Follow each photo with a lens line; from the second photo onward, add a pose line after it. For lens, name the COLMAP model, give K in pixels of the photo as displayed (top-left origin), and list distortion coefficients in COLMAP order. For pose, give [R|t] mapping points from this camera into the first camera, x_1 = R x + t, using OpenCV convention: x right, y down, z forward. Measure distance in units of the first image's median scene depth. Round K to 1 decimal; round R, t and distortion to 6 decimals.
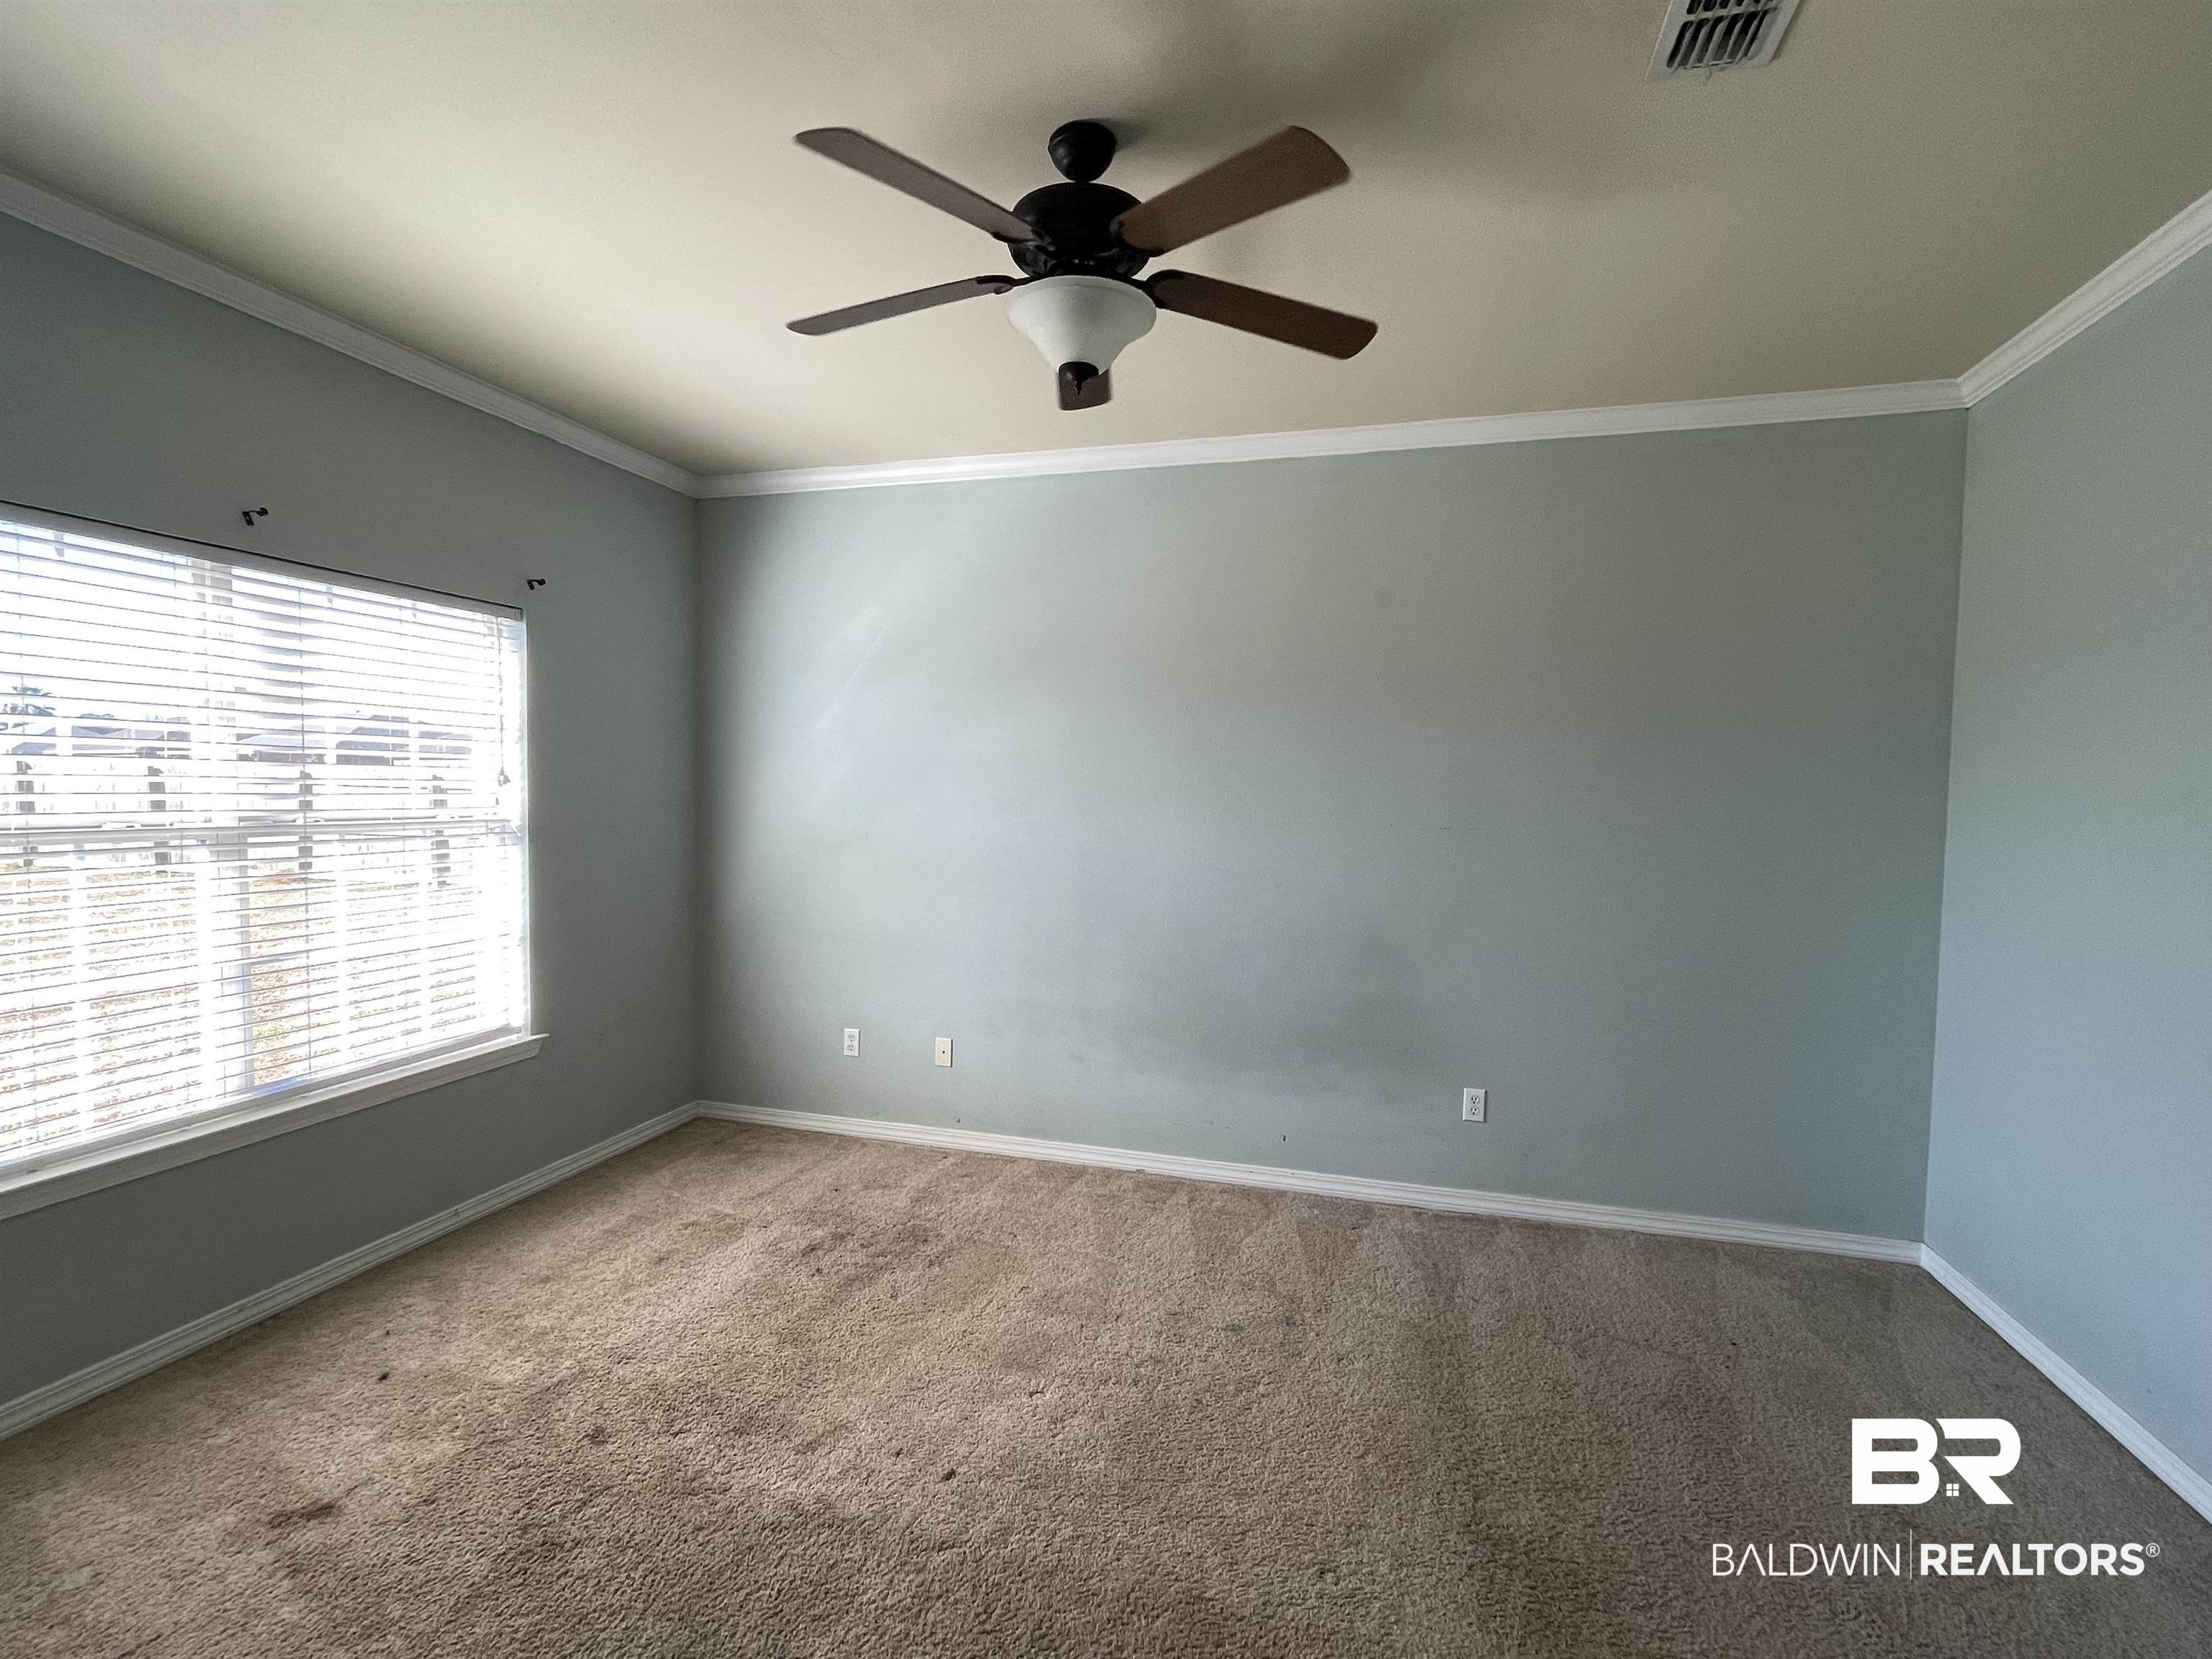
lens RADIAL K [[1045.0, 0, 1099.8], [0, 1045.0, 841.6], [0, 0, 1]] dist [-0.000349, -0.000447]
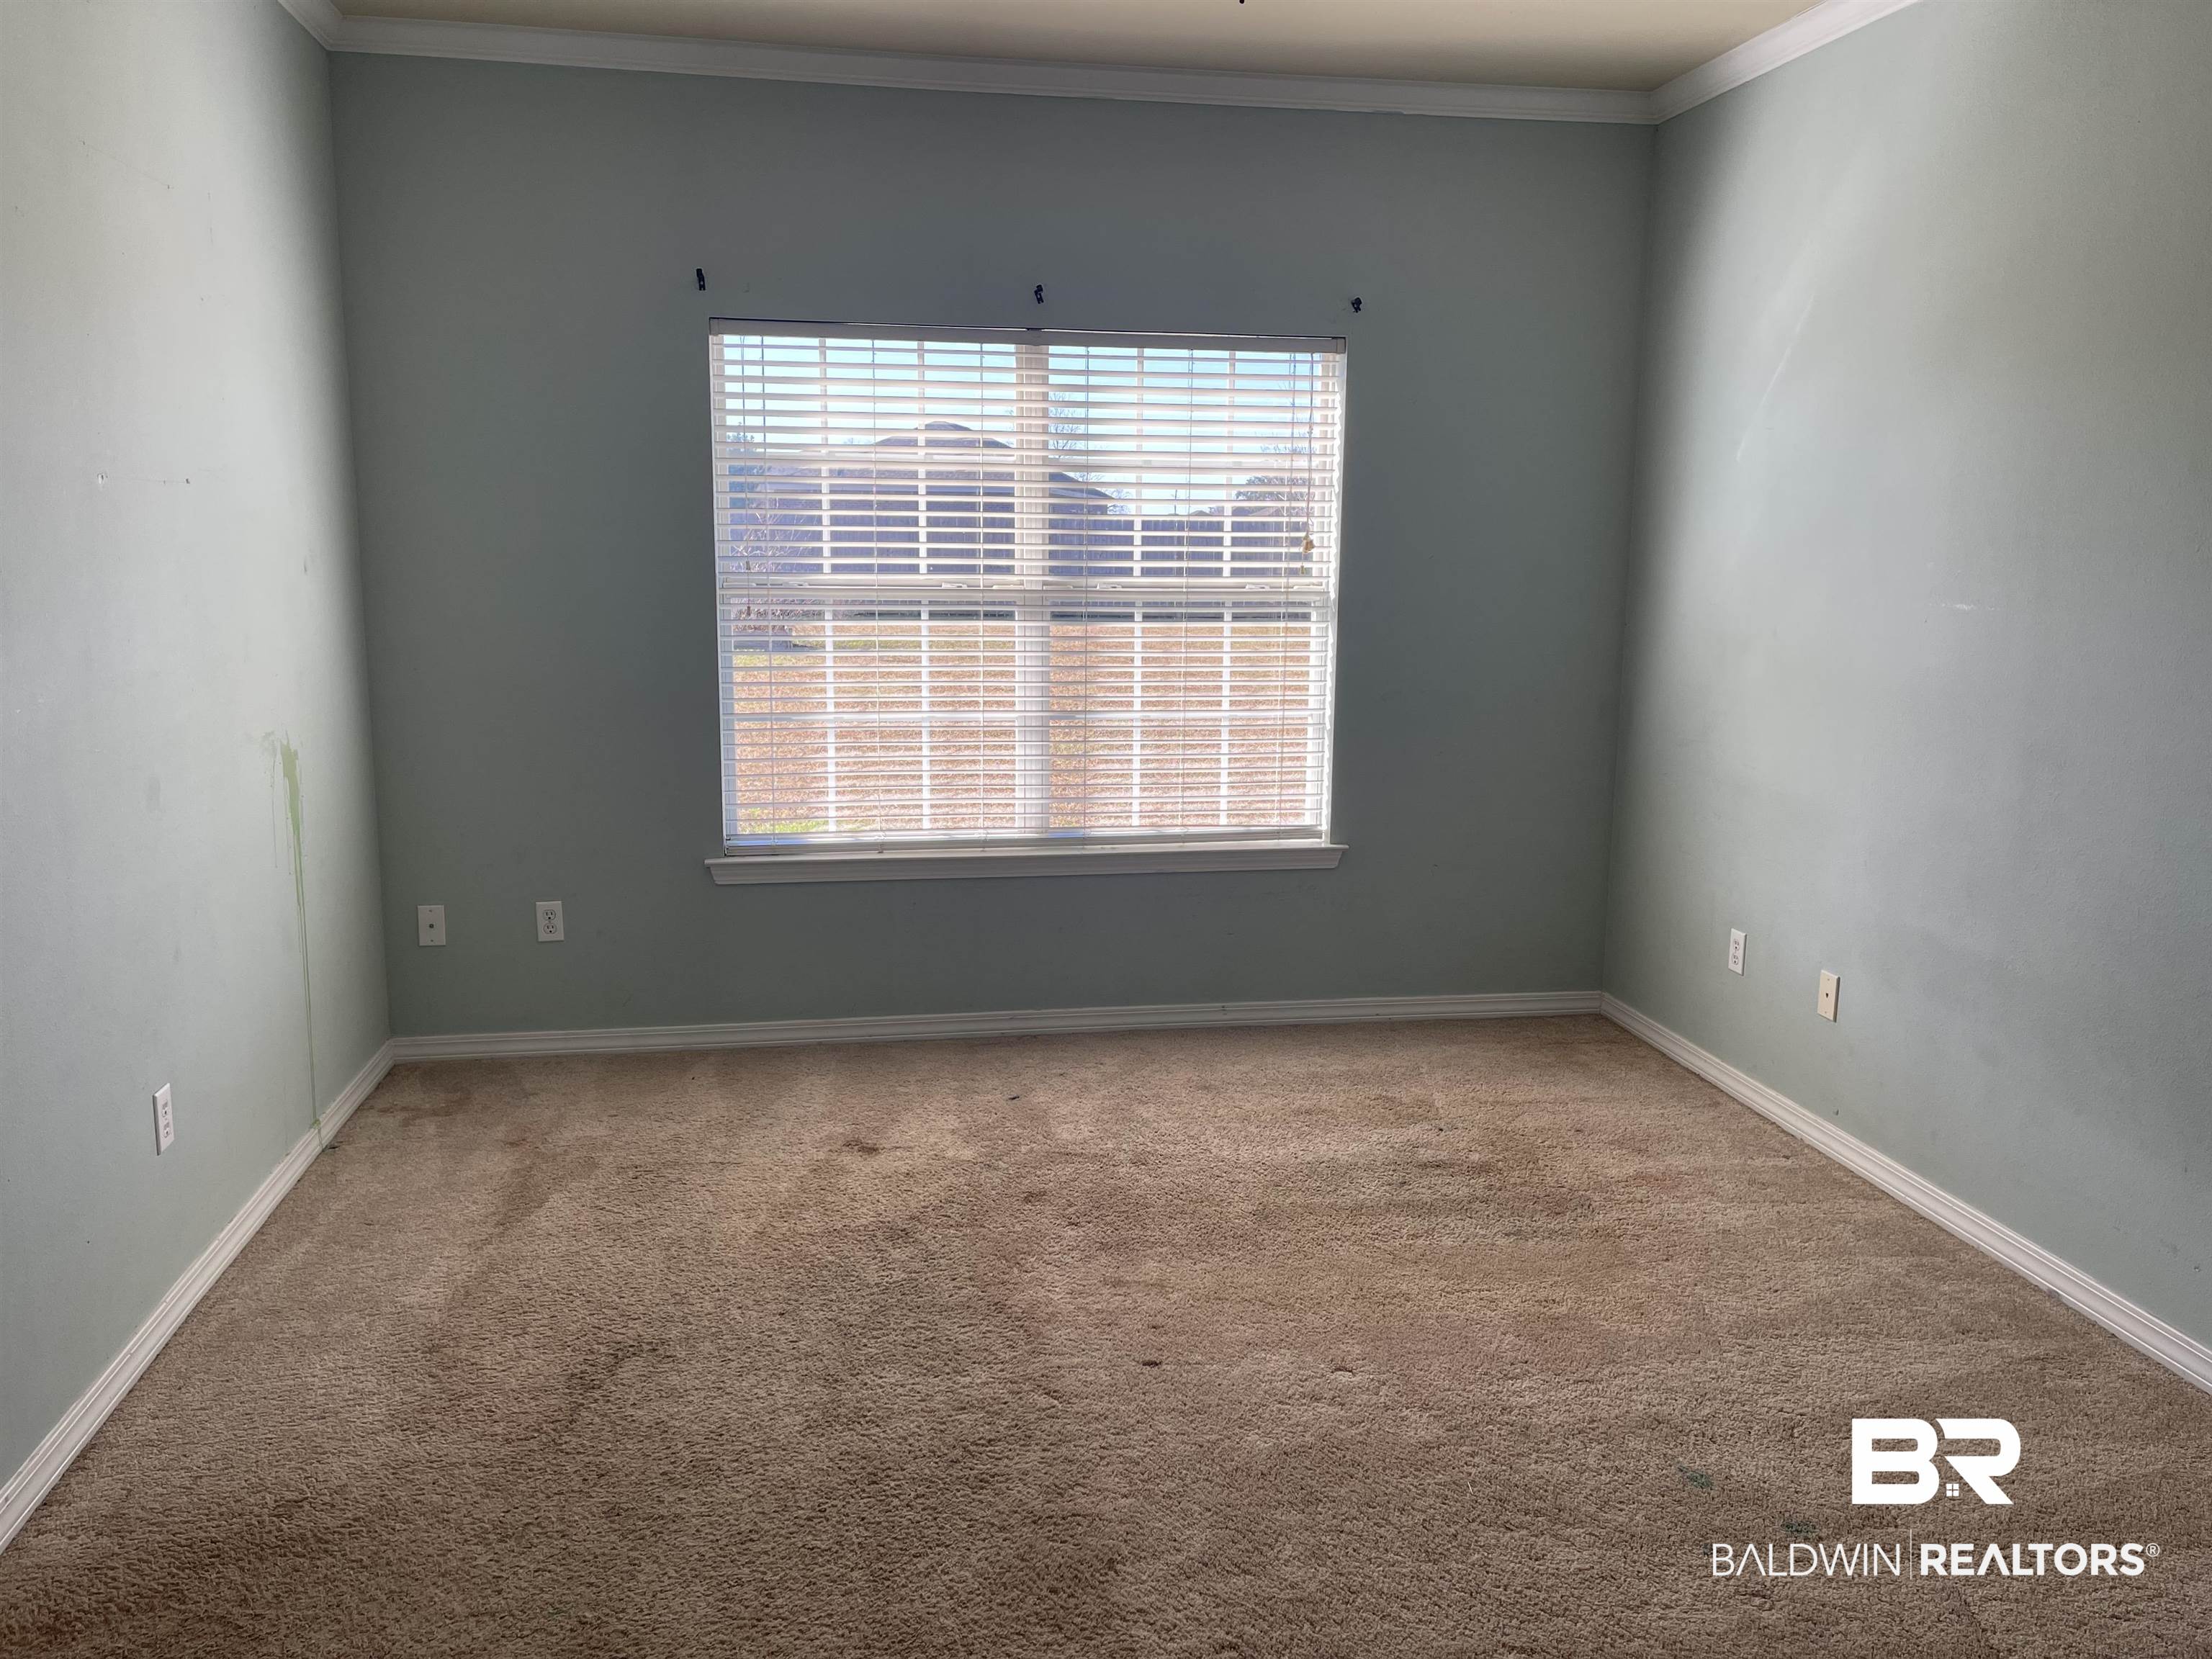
lens RADIAL K [[1679.3, 0, 1106.4], [0, 1679.3, 810.8], [0, 0, 1]] dist [0.071176, -0.074956]
pose [[0.430530, 0.133937, -0.892583, 0.671453], [-0.050834, 0.990957, 0.124179, -0.006018], [0.901144, -0.008089, 0.433445, 0.247991]]
